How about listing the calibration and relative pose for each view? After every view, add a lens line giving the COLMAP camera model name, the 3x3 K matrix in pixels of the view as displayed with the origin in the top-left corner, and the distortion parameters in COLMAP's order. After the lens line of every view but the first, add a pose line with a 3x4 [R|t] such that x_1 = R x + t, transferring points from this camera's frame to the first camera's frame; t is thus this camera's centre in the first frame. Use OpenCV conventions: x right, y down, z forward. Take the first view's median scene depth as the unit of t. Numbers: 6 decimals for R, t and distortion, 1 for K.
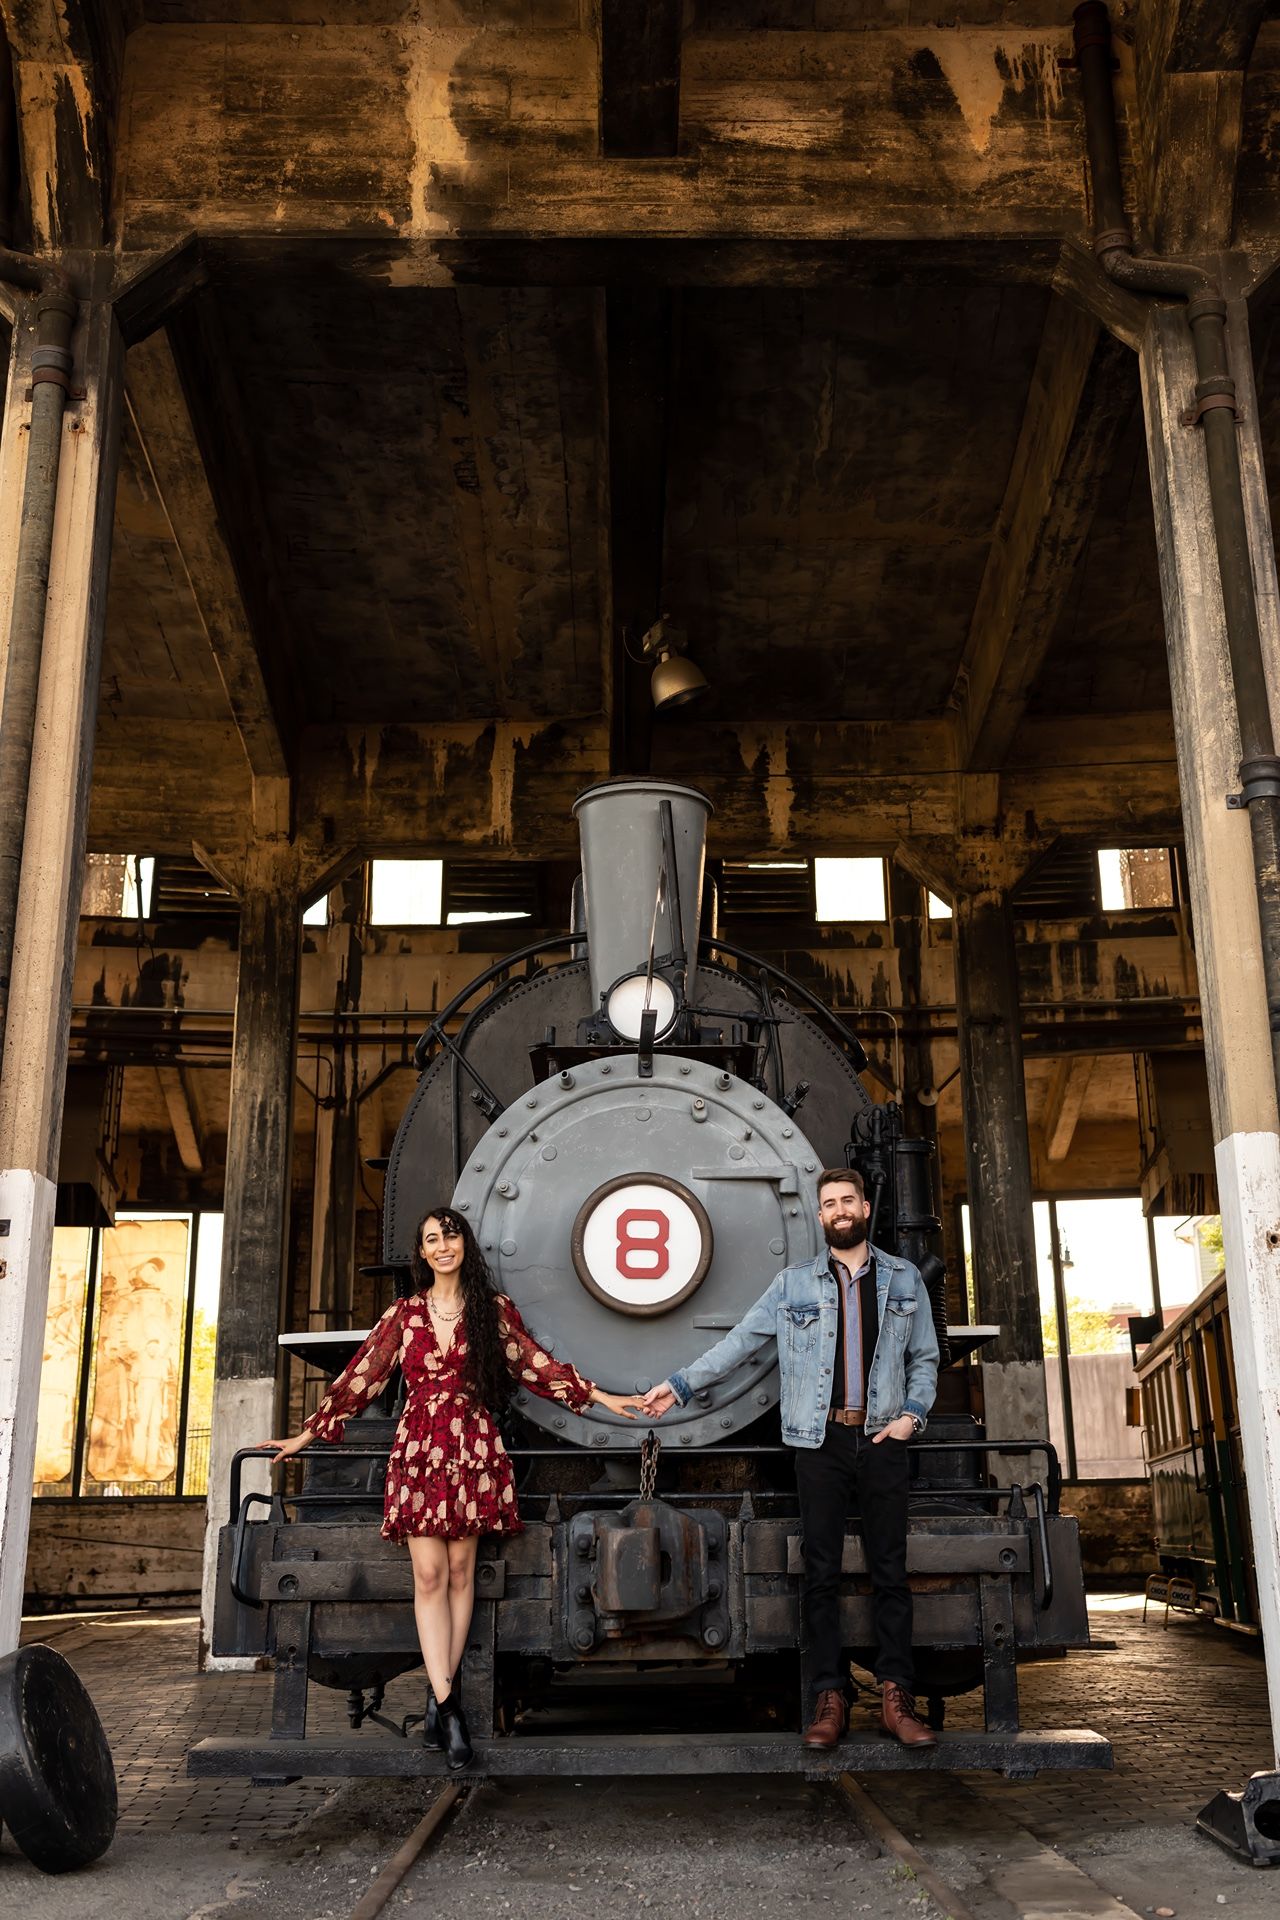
lens RADIAL K [[1817.6, 0, 646.5], [0, 1817.6, 793.6], [0, 0, 1]] dist [0.000361, 0.002460]
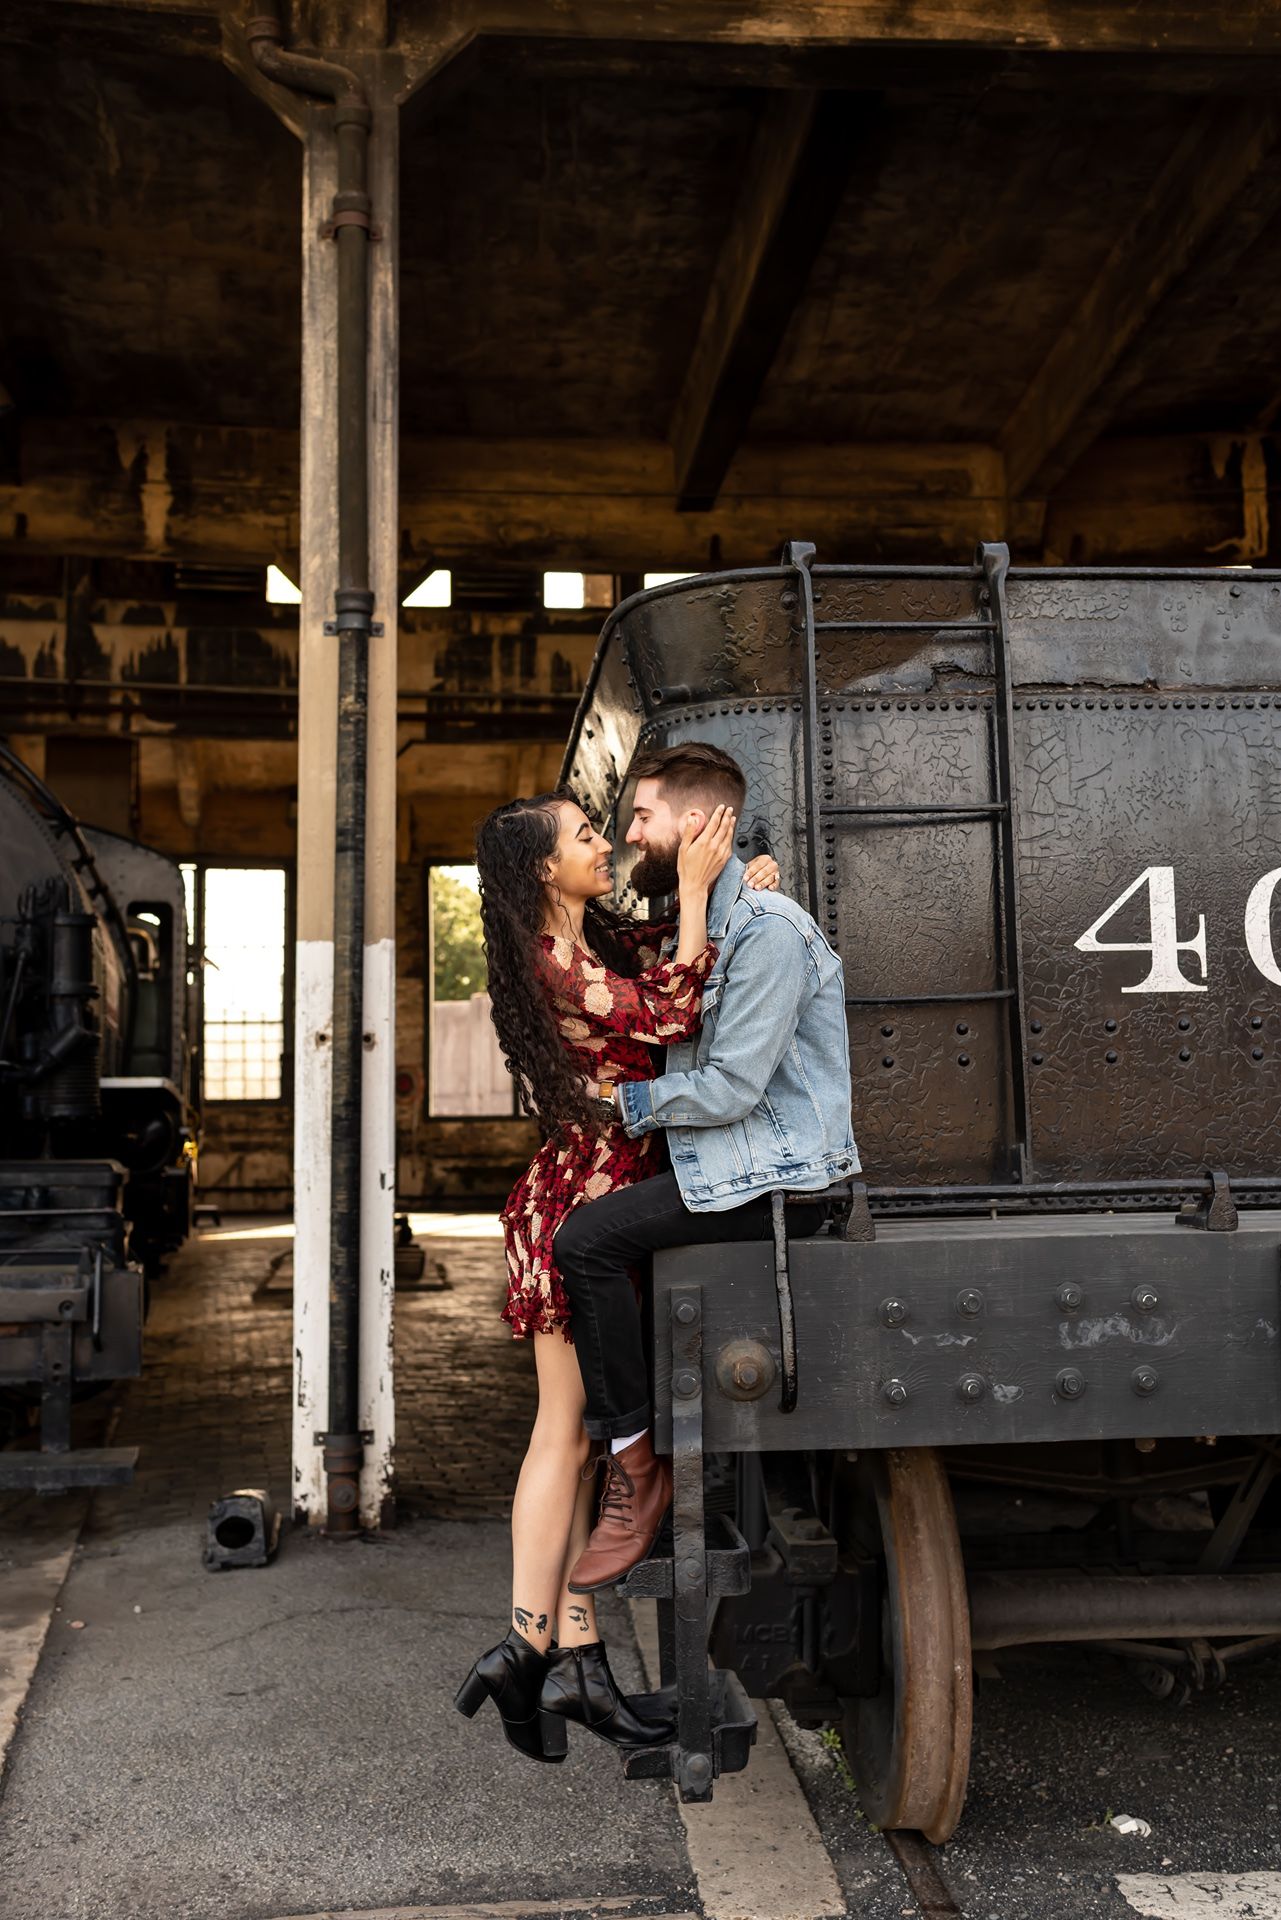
lens RADIAL K [[1817.6, 0, 647.0], [0, 1817.6, 793.6], [0, 0, 1]] dist [0.000361, 0.002460]
pose [[0.984049, 0.030021, 0.175347, 0.290867], [-0.067776, 0.974588, 0.213504, -0.124787], [-0.164482, -0.221982, 0.961077, -0.046649]]
